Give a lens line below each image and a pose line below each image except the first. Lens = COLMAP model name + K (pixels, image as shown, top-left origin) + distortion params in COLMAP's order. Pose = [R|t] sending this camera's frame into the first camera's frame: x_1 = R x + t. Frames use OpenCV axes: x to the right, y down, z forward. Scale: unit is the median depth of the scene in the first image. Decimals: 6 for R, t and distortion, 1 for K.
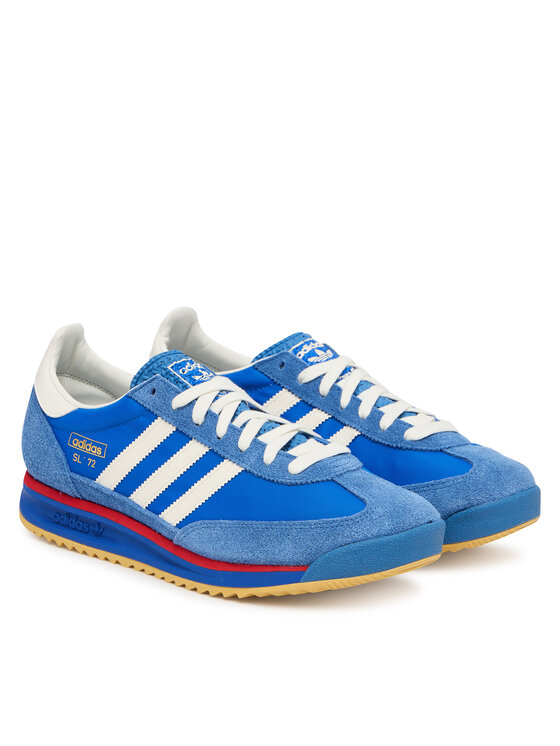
lens RADIAL K [[1943.8, 0, 279.8], [0, 1943.8, 372.8], [0, 0, 1]] dist [0.050957, 0.000000]
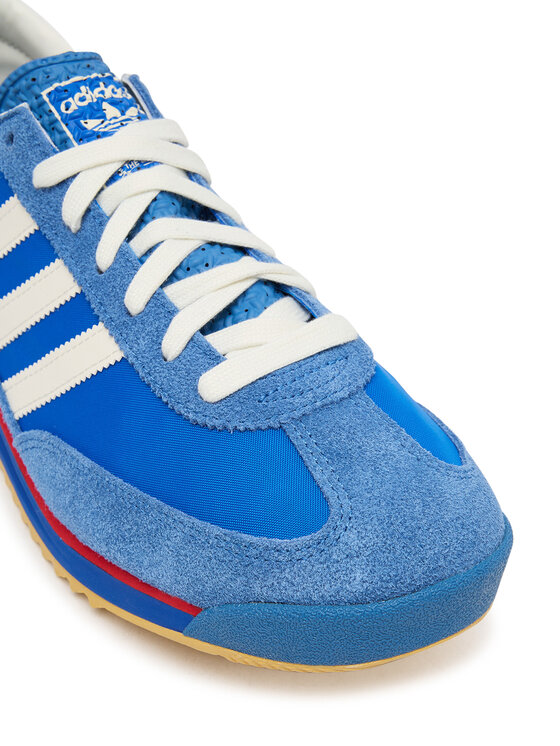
lens RADIAL K [[1542.9, 0, 280.3], [0, 1542.9, 373.1], [0, 0, 1]] dist [-0.099891, 0.000000]
pose [[0.963486, 0.157351, -0.216647, 0.100869], [-0.061411, 0.917400, 0.393199, -0.098325], [0.260623, -0.365537, 0.893565, 0.653586]]
